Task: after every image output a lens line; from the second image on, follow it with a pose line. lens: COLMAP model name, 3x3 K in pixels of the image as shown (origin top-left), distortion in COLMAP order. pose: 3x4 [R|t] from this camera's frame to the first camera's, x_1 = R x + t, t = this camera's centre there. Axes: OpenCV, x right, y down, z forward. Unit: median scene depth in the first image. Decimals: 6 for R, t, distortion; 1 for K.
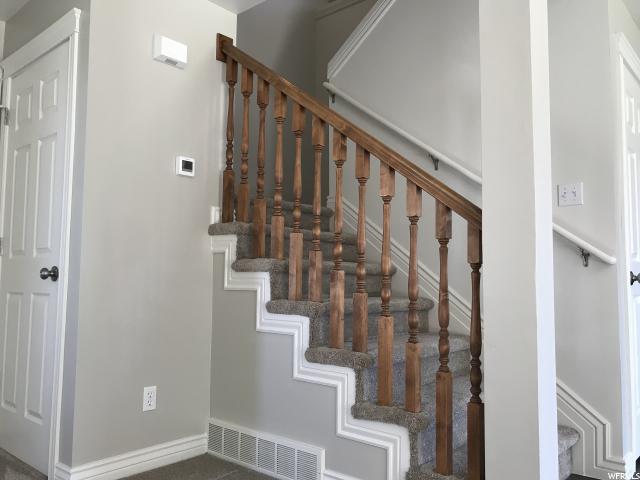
lens RADIAL K [[528.4, 0, 319.5], [0, 528.4, 239.8], [0, 0, 1]] dist [0.037067, -0.029880]
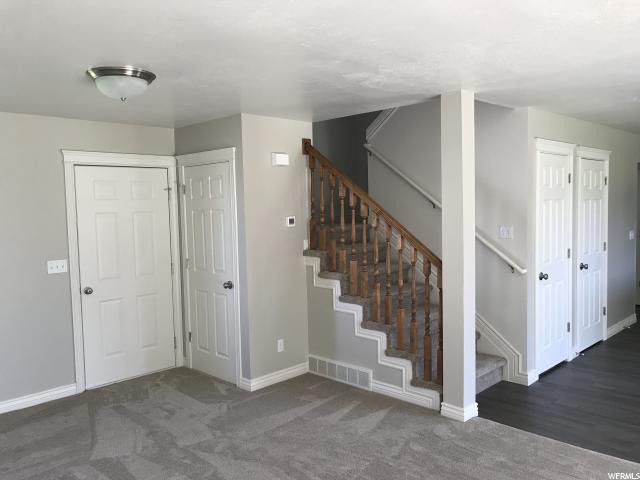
lens RADIAL K [[528.4, 0, 320.2], [0, 528.4, 240.7], [0, 0, 1]] dist [0.037067, -0.029880]
pose [[0.997231, -0.028673, -0.068610, -0.031306], [0.038339, 0.988835, 0.143996, -0.355360], [0.063716, -0.146228, 0.987197, -0.845462]]
